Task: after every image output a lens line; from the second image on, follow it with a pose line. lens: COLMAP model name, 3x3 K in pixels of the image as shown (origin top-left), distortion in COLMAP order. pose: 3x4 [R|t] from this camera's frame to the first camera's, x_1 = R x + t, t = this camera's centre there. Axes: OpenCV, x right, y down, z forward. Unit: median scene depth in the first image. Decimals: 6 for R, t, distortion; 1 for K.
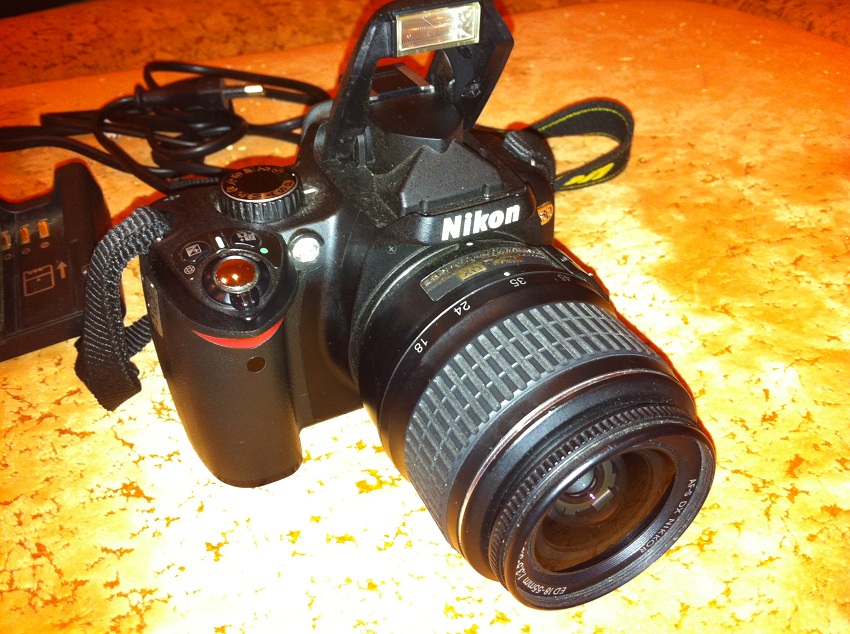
lens RADIAL K [[772.2, 0, 425.0], [0, 772.2, 317.0], [0, 0, 1]] dist [-0.005025, -0.012504]
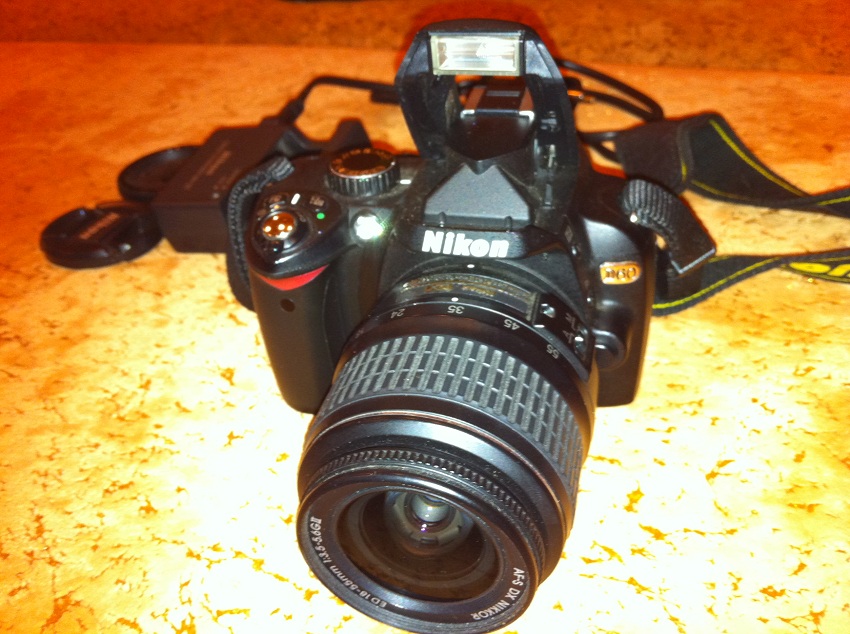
lens RADIAL K [[772.2, 0, 425.0], [0, 772.2, 317.0], [0, 0, 1]] dist [-0.005025, -0.012504]
pose [[0.785867, 0.344816, -0.513337, 0.561609], [-0.345595, 0.933271, 0.097821, -0.110766], [0.512813, 0.100533, 0.852594, 0.102064]]
